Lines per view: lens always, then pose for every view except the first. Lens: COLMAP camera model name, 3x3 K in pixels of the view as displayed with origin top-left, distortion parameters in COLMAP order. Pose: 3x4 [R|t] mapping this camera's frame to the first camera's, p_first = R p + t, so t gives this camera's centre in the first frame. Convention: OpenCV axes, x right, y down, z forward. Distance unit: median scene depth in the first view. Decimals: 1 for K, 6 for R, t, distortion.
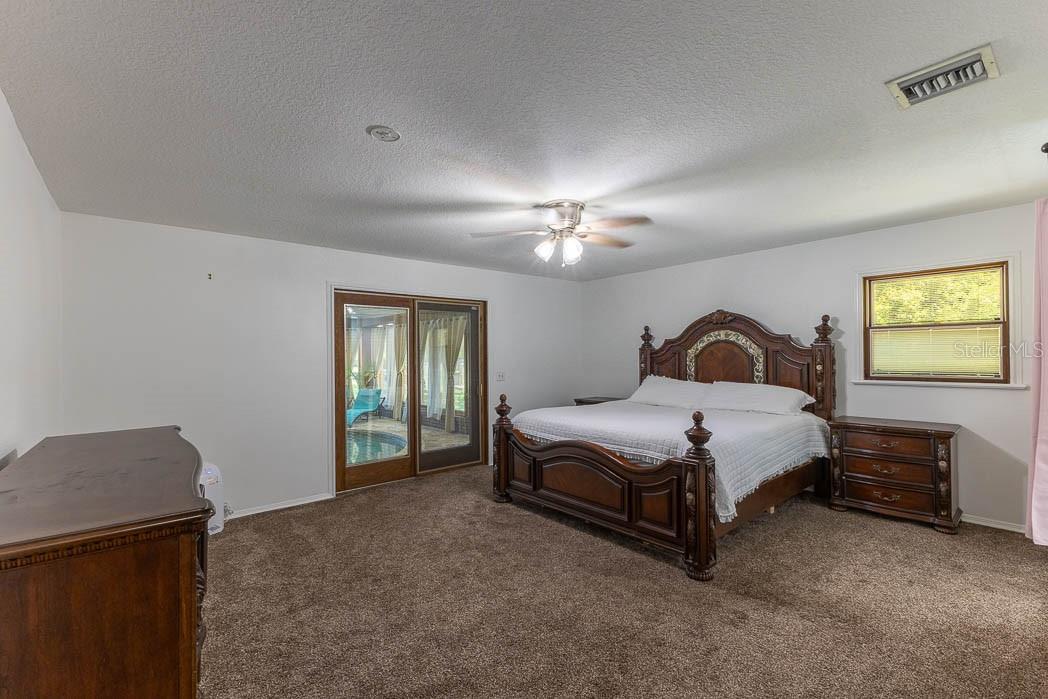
lens RADIAL K [[463.7, 0, 524.0], [0, 463.7, 349.5], [0, 0, 1]] dist [0.003211, -0.000211]
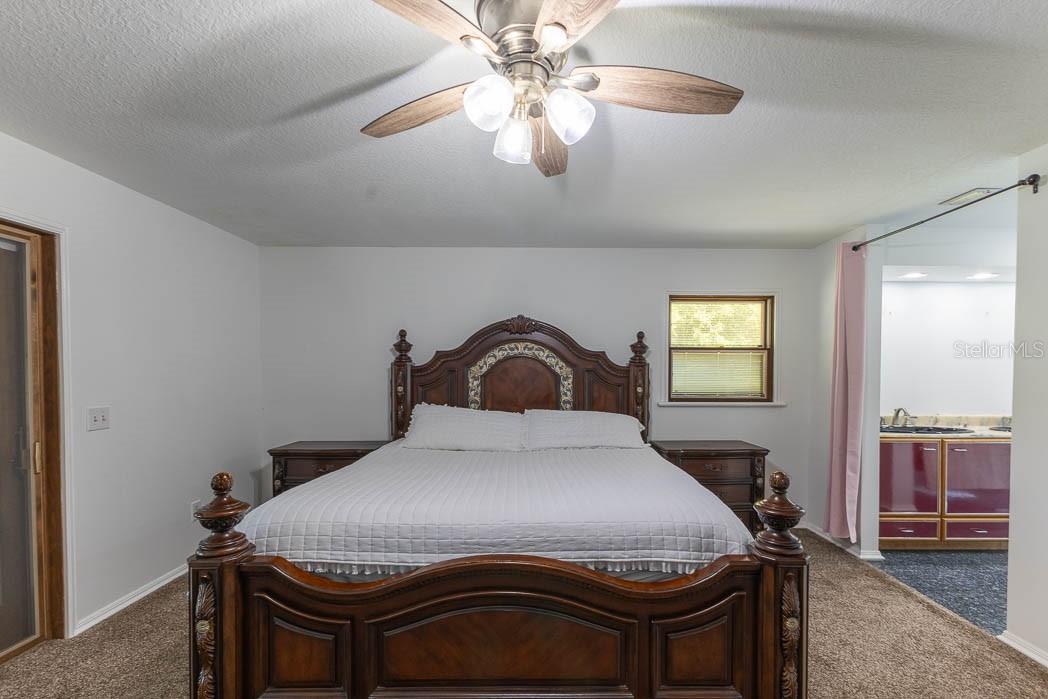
lens RADIAL K [[468.3, 0, 537.8], [0, 468.3, 381.8], [0, 0, 1]] dist [0.006983, -0.000125]
pose [[0.630015, -0.003432, 0.776576, -0.170702], [-0.020175, 0.999580, 0.020785, 0.007928], [-0.776321, -0.028762, 0.629681, 0.526346]]
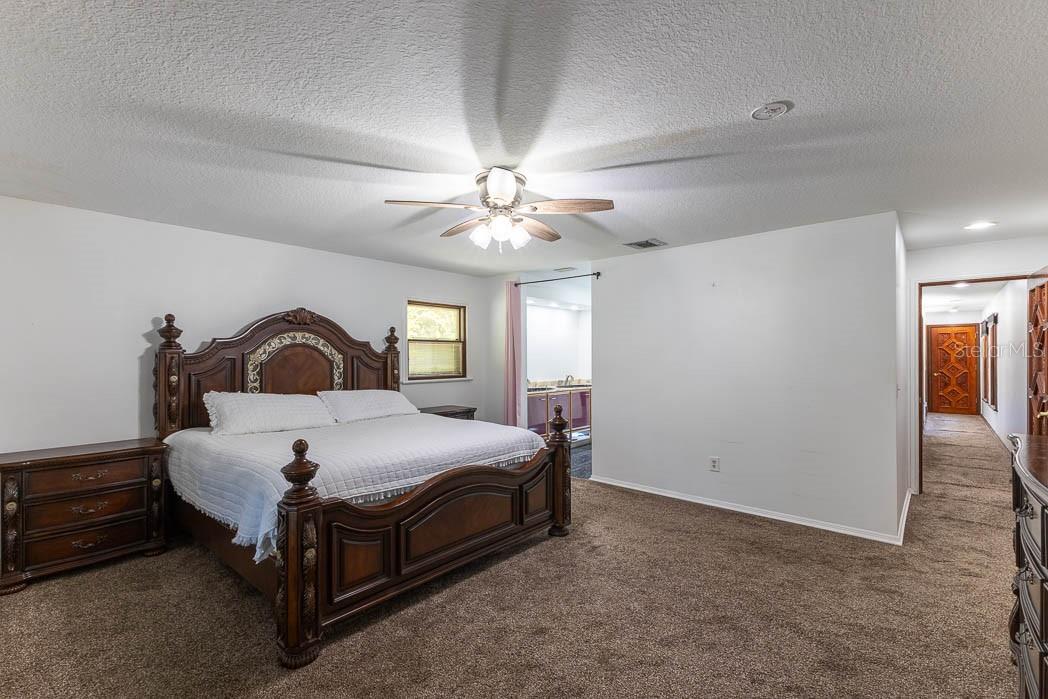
lens RADIAL K [[487.0, 0, 524.0], [0, 487.0, 349.5], [0, 0, 1]] dist [-0.001297, -0.000155]
pose [[-0.174126, 0.023254, 0.984449, -0.565865], [-0.009388, 0.999636, -0.025273, 0.010092], [-0.984679, -0.013643, -0.173844, 0.807827]]
